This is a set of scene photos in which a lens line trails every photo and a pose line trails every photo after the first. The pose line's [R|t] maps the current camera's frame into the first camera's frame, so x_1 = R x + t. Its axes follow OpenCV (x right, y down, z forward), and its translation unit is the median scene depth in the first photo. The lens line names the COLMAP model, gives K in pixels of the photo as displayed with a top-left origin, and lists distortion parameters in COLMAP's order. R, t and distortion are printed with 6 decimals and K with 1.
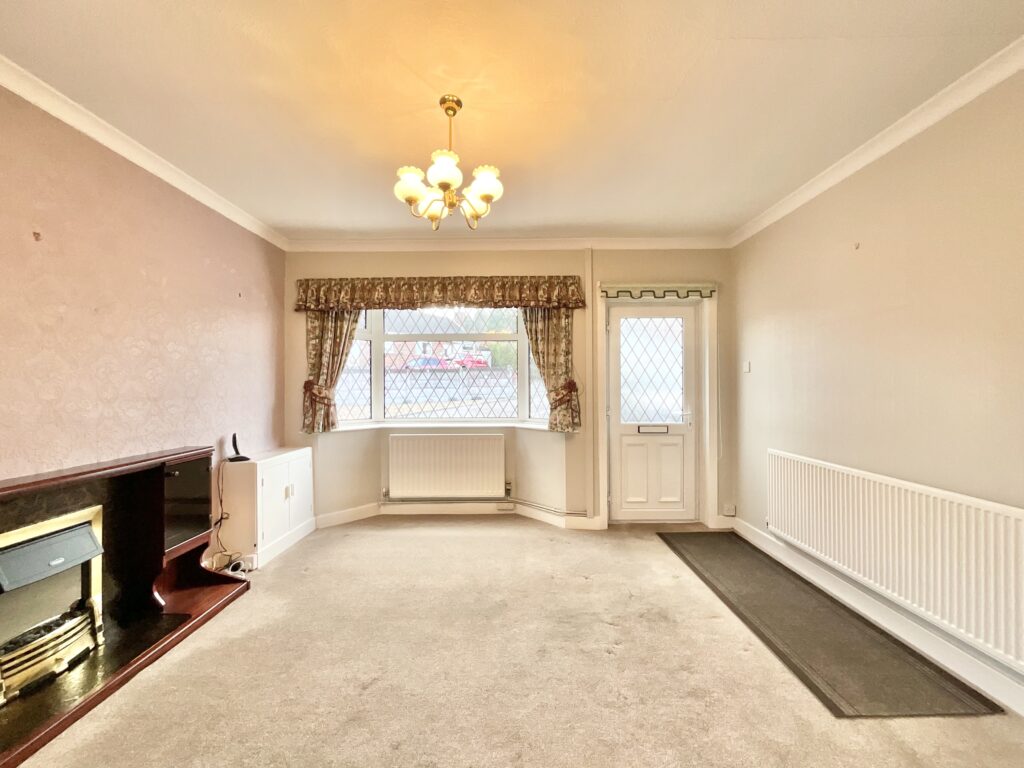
lens RADIAL K [[414.4, 0, 512.0], [0, 414.4, 384.0], [0, 0, 1]] dist [-0.005256, 0.002408]
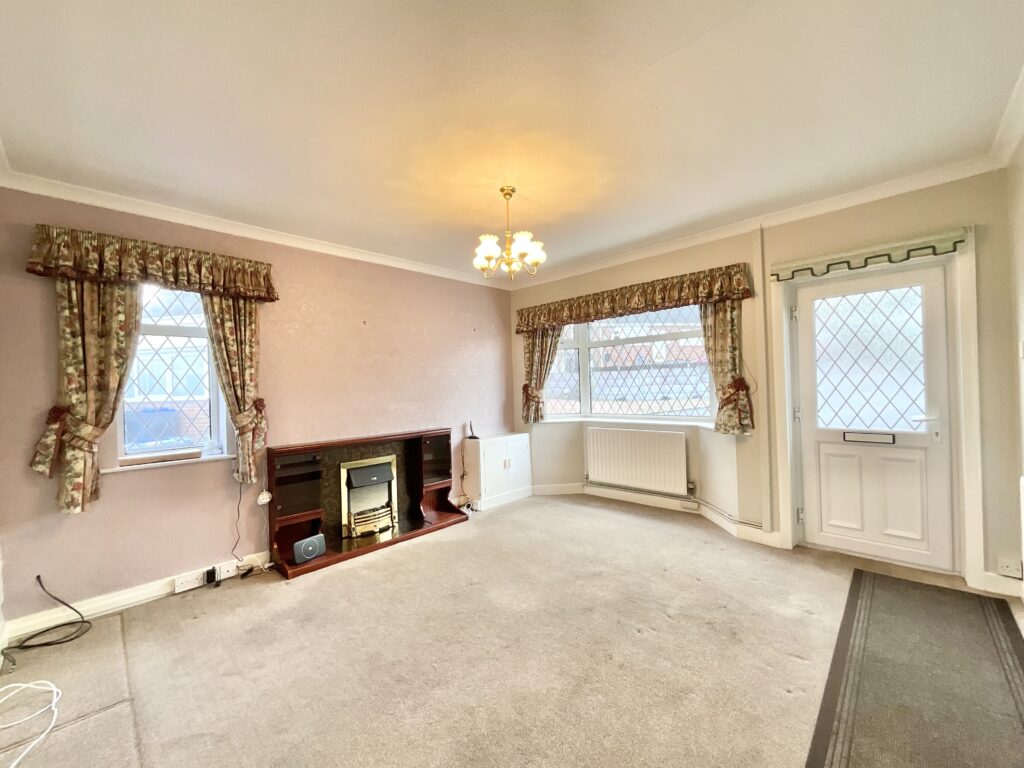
lens RADIAL K [[414.4, 0, 512.0], [0, 414.4, 384.0], [0, 0, 1]] dist [-0.005256, 0.002408]
pose [[0.726221, -0.020669, -0.687150, 0.406182], [0.032295, 0.999470, 0.004067, -0.015518], [0.686702, -0.025145, 0.726504, -0.011134]]
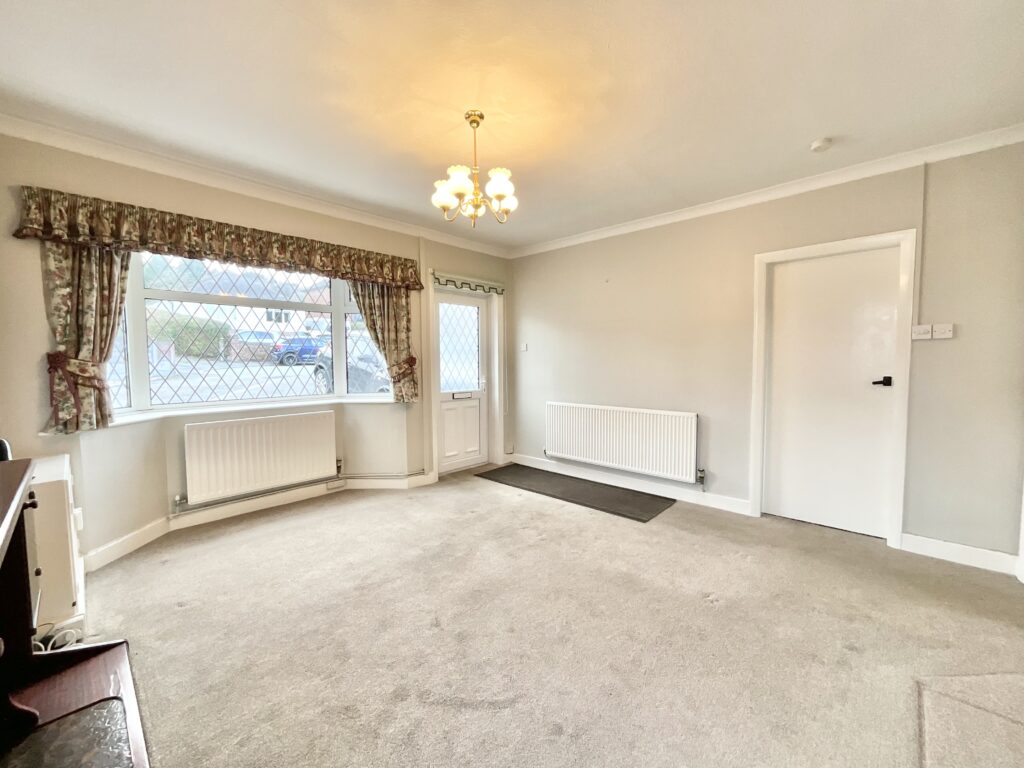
lens RADIAL K [[414.4, 0, 512.0], [0, 414.4, 384.0], [0, 0, 1]] dist [-0.005256, 0.002408]
pose [[0.683300, -0.040821, 0.728996, -0.480840], [-0.002726, 0.998286, 0.058456, 0.001912], [-0.730133, -0.041931, 0.682018, 0.048060]]
